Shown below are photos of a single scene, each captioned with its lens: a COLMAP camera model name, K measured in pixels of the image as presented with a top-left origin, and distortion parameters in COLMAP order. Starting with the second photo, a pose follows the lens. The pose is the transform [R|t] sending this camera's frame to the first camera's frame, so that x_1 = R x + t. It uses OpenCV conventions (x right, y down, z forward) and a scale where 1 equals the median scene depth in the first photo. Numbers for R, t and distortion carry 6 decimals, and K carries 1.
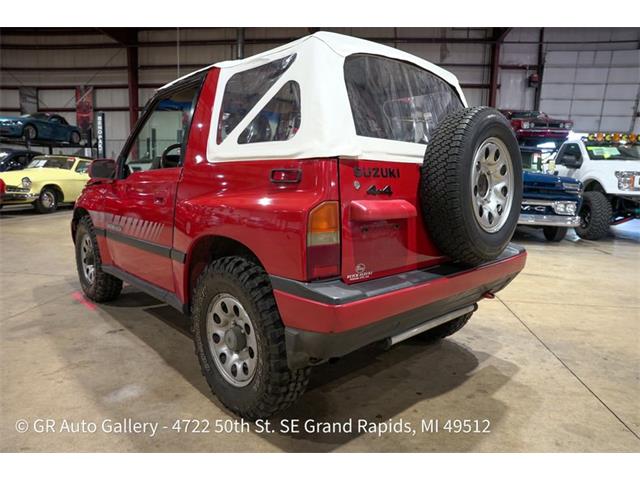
lens RADIAL K [[436.6, 0, 322.8], [0, 436.6, 241.1], [0, 0, 1]] dist [-0.125967, 0.092081]
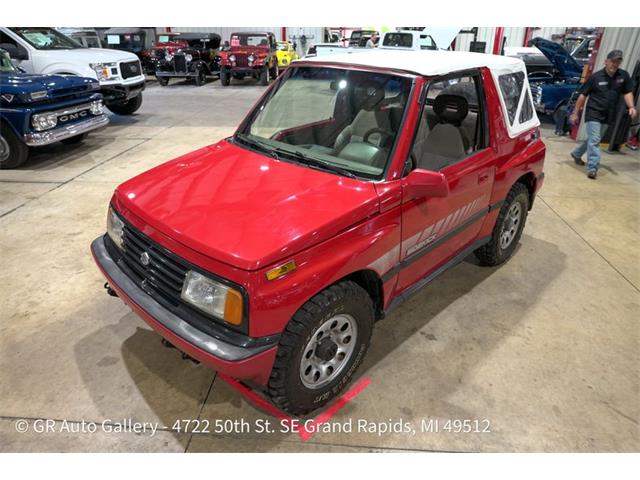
lens RADIAL K [[436.6, 0, 319.9], [0, 436.6, 242.3], [0, 0, 1]] dist [-0.125967, 0.092081]
pose [[-0.038449, -0.462954, 0.885548, -1.372012], [0.144639, 0.874292, 0.463349, -0.511544], [-0.988737, 0.145900, 0.033346, 1.291305]]
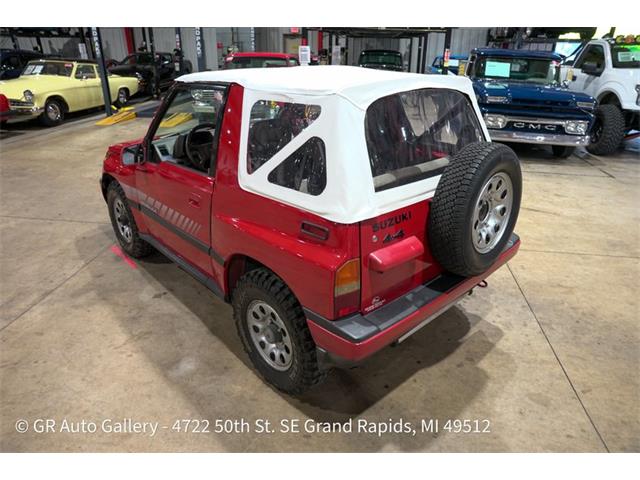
lens RADIAL K [[436.6, 0, 323.9], [0, 436.6, 241.7], [0, 0, 1]] dist [-0.125967, 0.092081]
pose [[0.999893, -0.006598, -0.013029, -0.027136], [0.009966, 0.960377, 0.278527, -0.273737], [0.010676, -0.278627, 0.960340, -0.089598]]
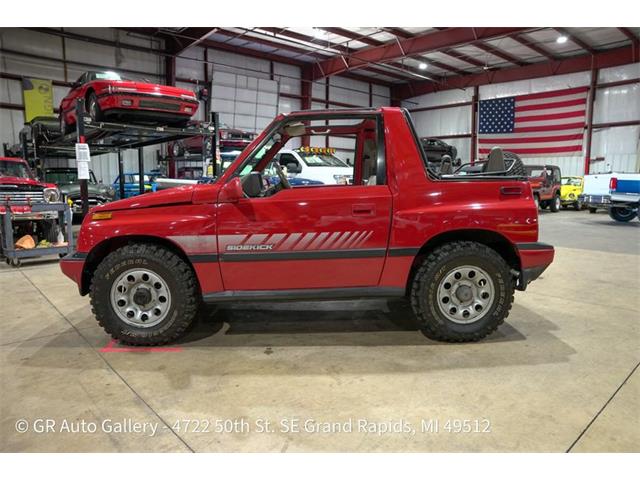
lens RADIAL K [[436.6, 0, 320.4], [0, 436.6, 238.0], [0, 0, 1]] dist [-0.125967, 0.092081]
pose [[0.656494, -0.120693, 0.744613, -1.233780], [0.131662, 0.990298, 0.044435, -0.084030], [-0.742752, 0.068866, 0.666016, 0.242313]]
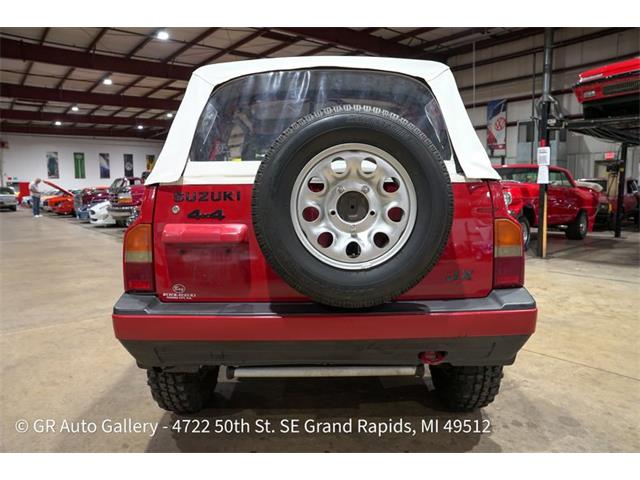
lens RADIAL K [[436.6, 0, 313.5], [0, 436.6, 240.1], [0, 0, 1]] dist [-0.125967, 0.092081]
pose [[0.705945, 0.044632, -0.706859, 0.637324], [-0.079984, 0.996652, -0.016951, -0.037987], [0.703735, 0.068504, 0.707152, 0.300772]]
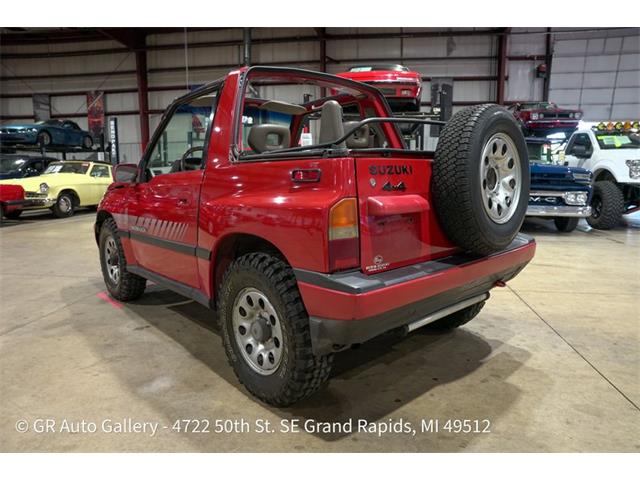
lens RADIAL K [[436.6, 0, 323.2], [0, 436.6, 241.7], [0, 0, 1]] dist [-0.125967, 0.092081]
pose [[0.999386, -0.025749, -0.023768, -0.013148], [0.025941, 0.999633, 0.007805, 0.003231], [0.023559, -0.008416, 0.999687, -0.043786]]
